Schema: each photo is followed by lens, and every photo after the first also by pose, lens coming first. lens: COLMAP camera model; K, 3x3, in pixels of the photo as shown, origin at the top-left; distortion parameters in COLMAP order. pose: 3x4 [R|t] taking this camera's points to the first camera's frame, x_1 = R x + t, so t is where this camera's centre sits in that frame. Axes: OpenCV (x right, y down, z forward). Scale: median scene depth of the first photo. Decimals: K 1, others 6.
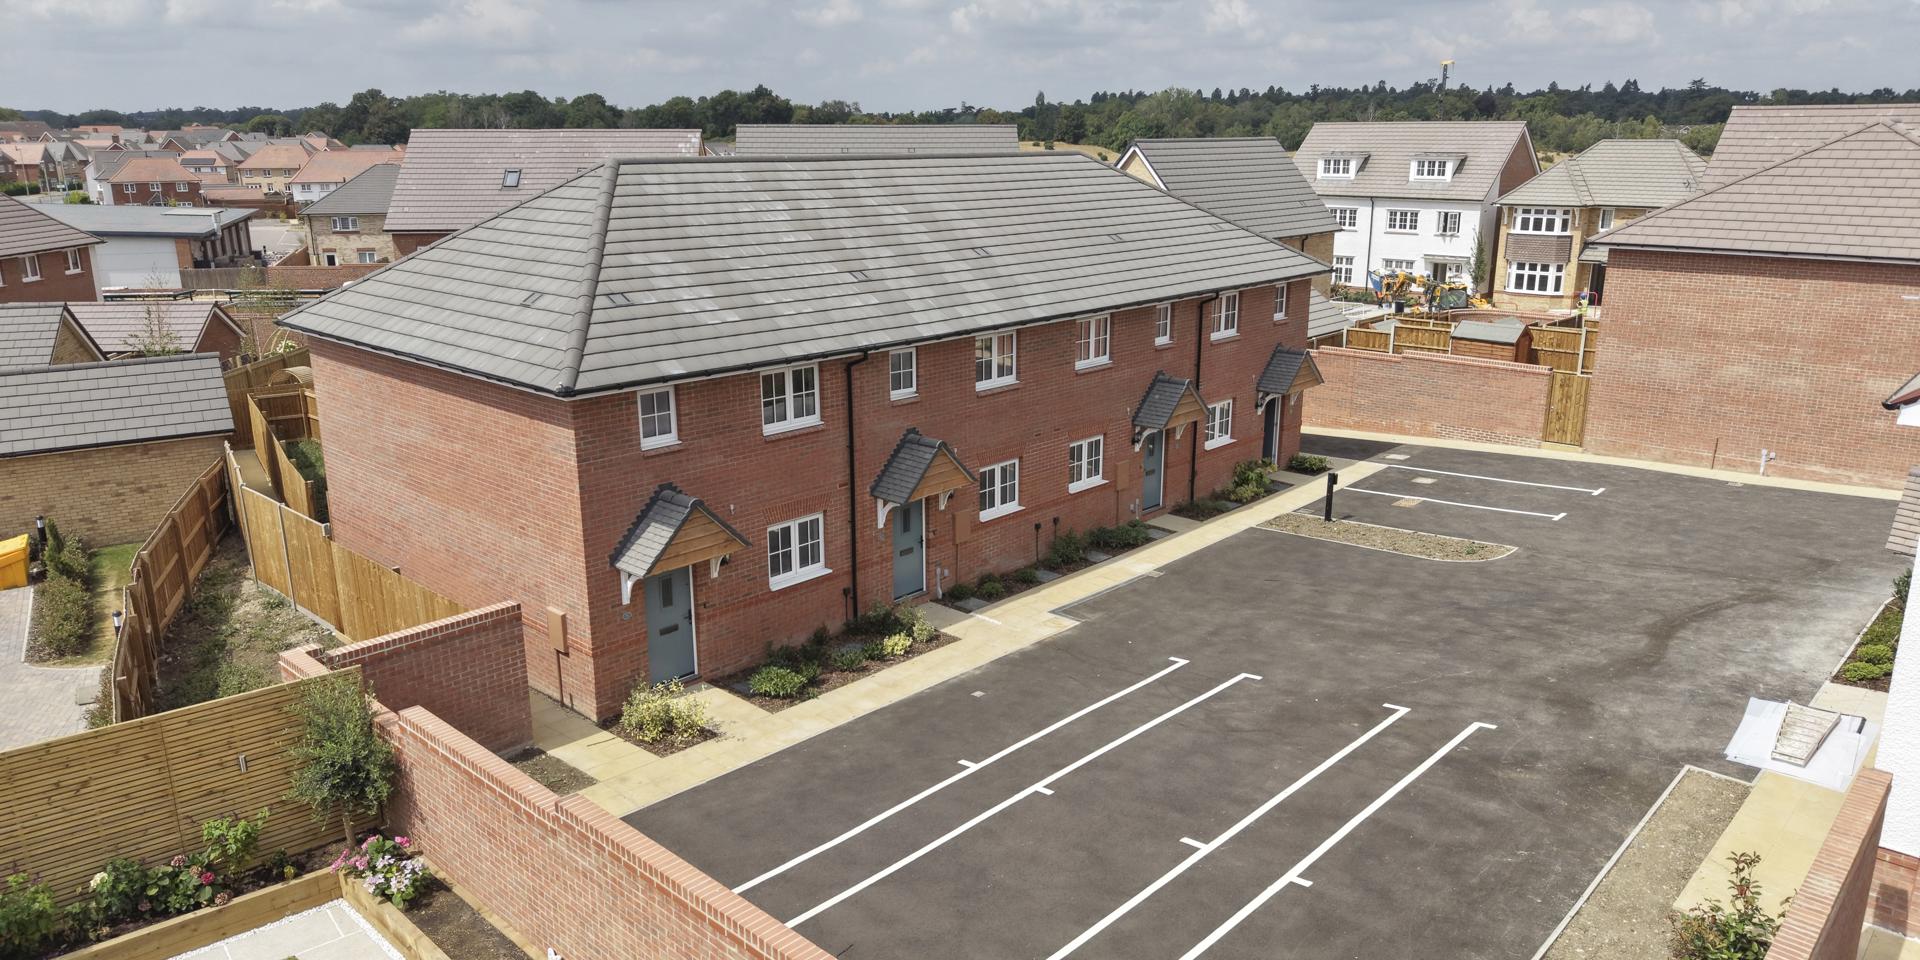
lens RADIAL K [[1303.4, 0, 961.0], [0, 1303.4, 476.7], [0, 0, 1]] dist [0.011278, -0.009356]
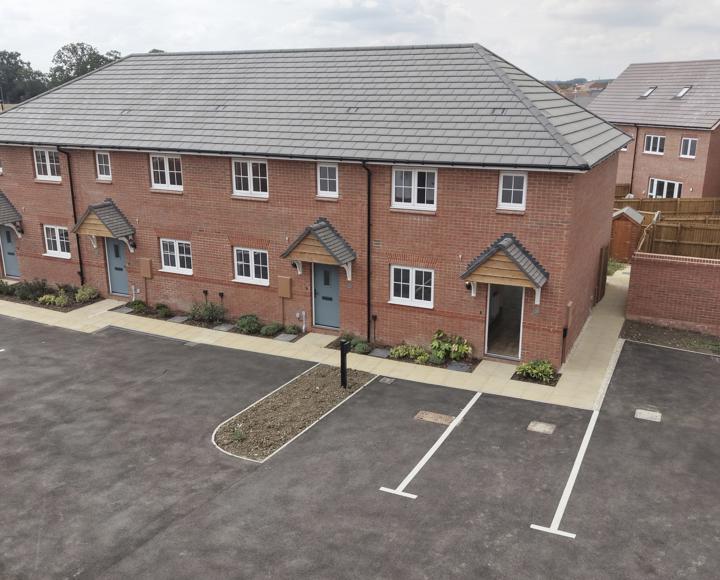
lens RADIAL K [[700.6, 0, 362.4], [0, 700.6, 284.9], [0, 0, 1]] dist [0.014441, 0.000000]
pose [[0.291708, 0.255881, -0.921646, 0.893879], [-0.248446, 0.950752, 0.185326, -0.172578], [0.923678, 0.174918, 0.340914, 0.922747]]
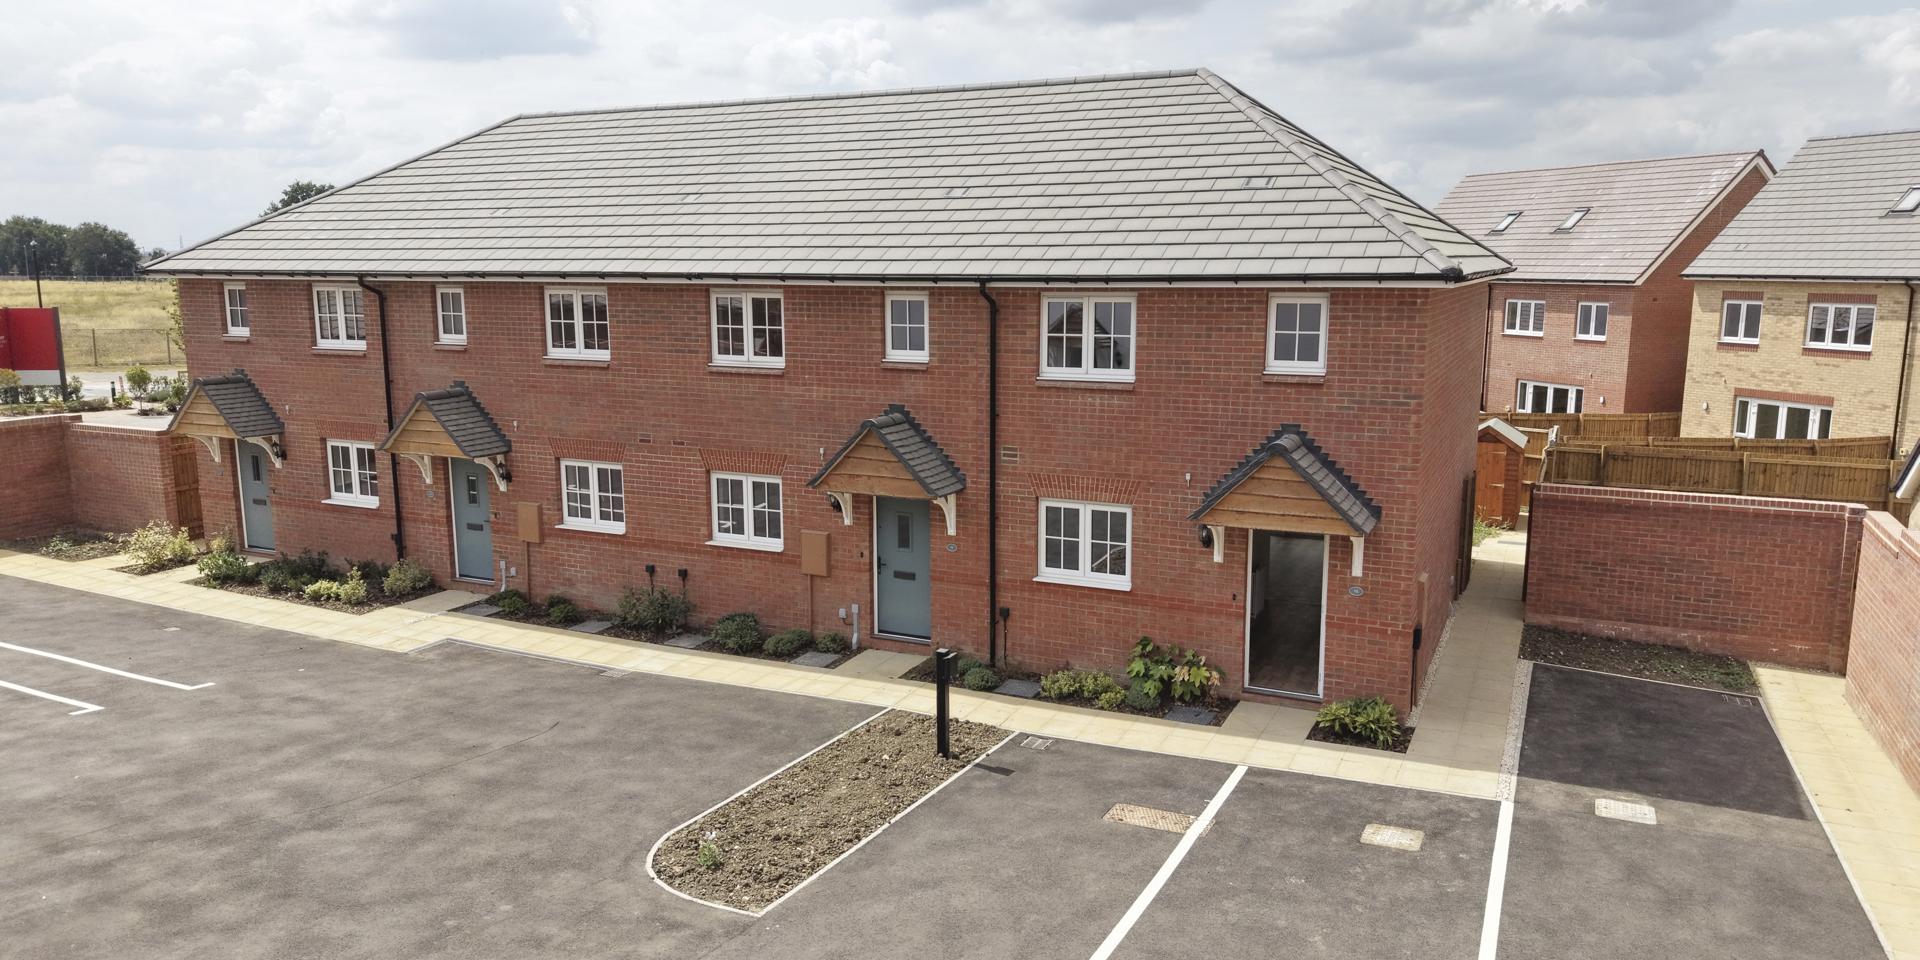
lens RADIAL K [[1303.4, 0, 964.5], [0, 1303.4, 463.5], [0, 0, 1]] dist [0.011278, -0.009356]
pose [[0.295569, 0.147829, -0.943814, 0.820409], [-0.246436, 0.966316, 0.074179, -0.120920], [0.922989, 0.210665, 0.322044, 0.949121]]
